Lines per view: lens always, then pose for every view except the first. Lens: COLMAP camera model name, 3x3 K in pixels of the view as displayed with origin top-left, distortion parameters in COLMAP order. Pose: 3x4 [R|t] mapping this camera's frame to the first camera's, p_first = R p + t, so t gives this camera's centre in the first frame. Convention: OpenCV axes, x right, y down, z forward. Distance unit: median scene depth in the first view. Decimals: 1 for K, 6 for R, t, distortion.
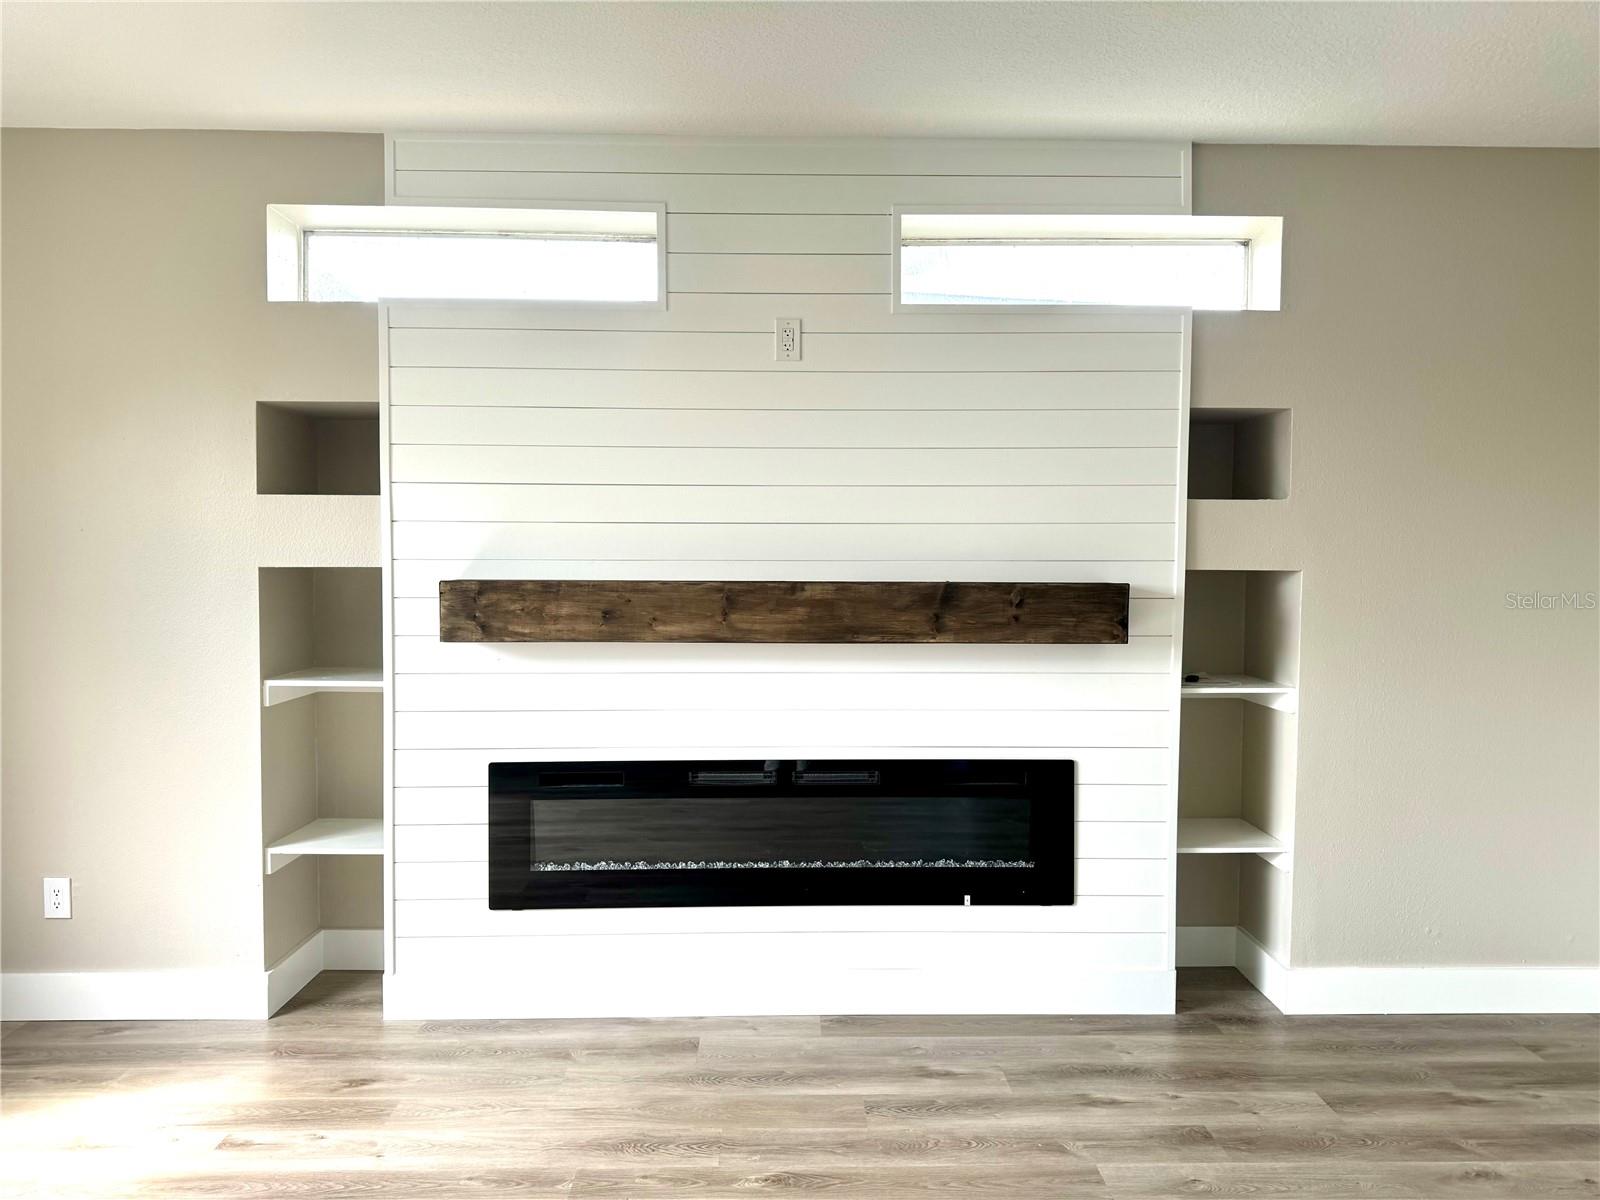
lens RADIAL K [[1121.9, 0, 804.8], [0, 1121.9, 600.3], [0, 0, 1]] dist [0.008783, -0.011459]
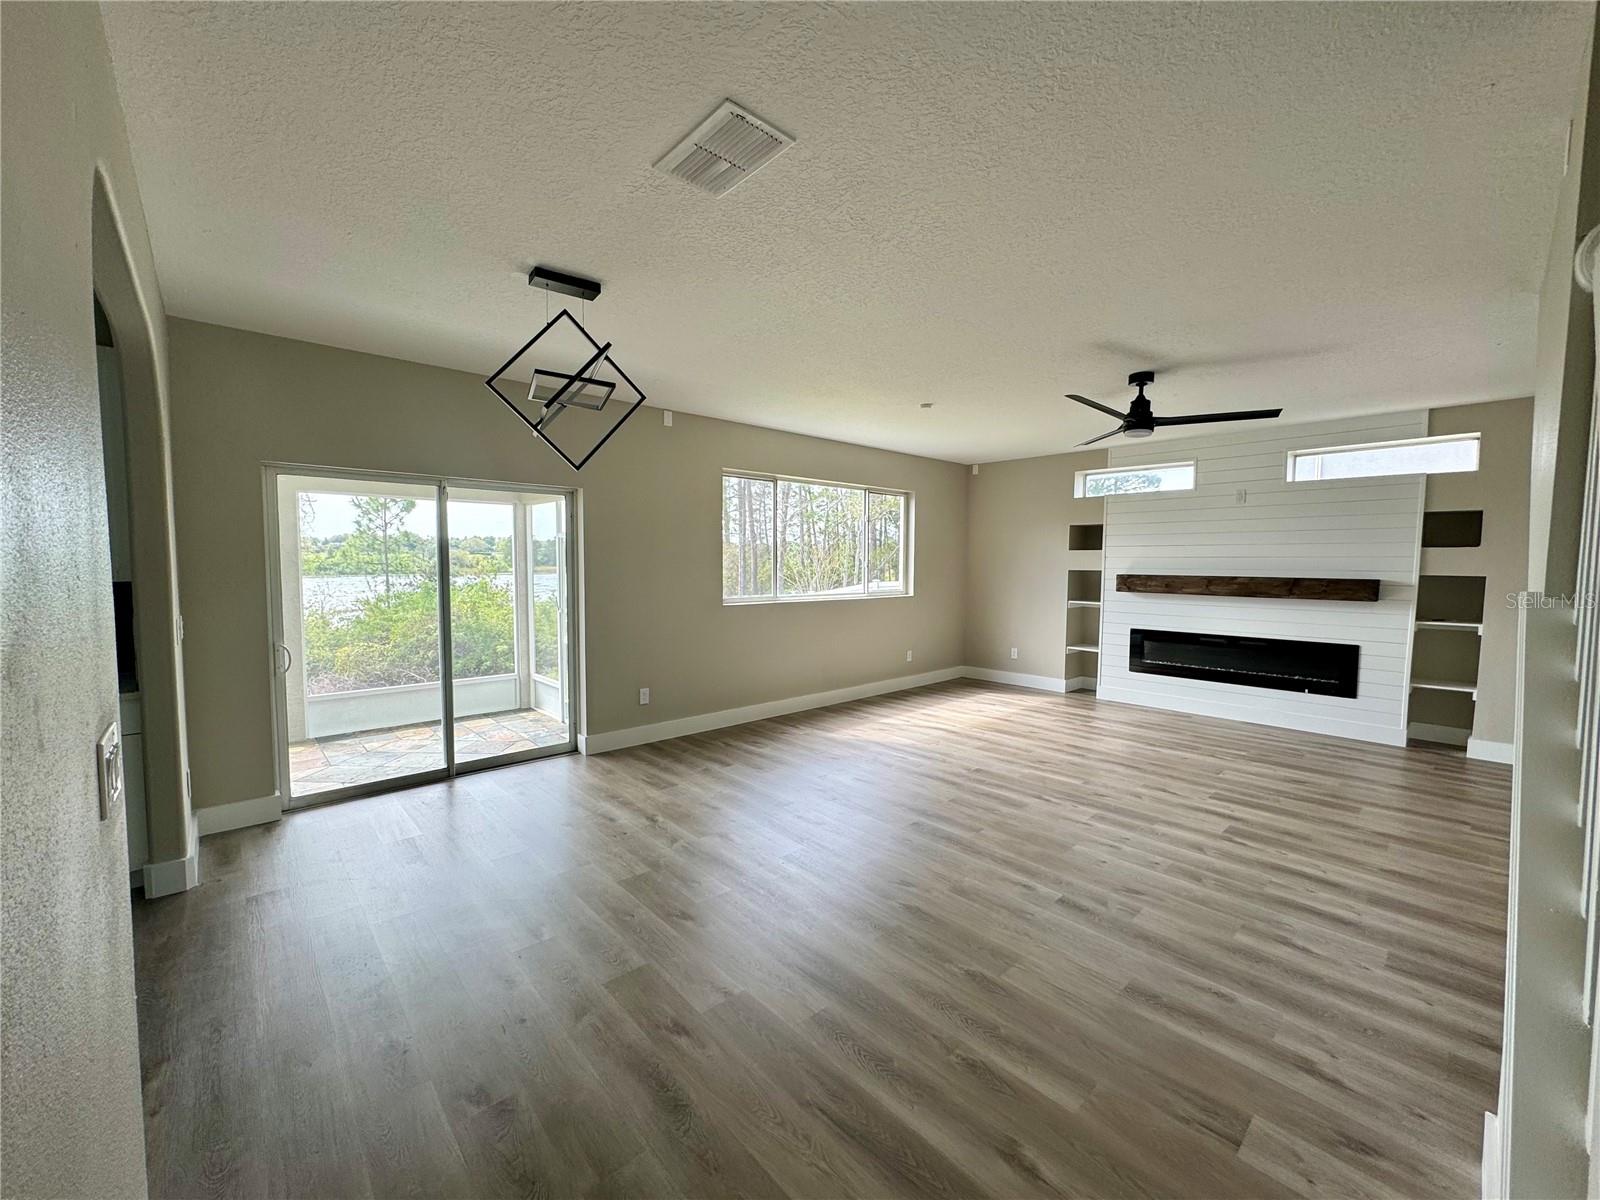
lens RADIAL K [[637.3, 0, 805.0], [0, 637.3, 602.5], [0, 0, 1]] dist [-0.001753, 0.000238]
pose [[0.662915, 0.049210, -0.747076, 0.500099], [-0.032781, 0.998788, 0.036702, 0.027851], [0.747977, 0.000160, 0.663725, -1.016816]]
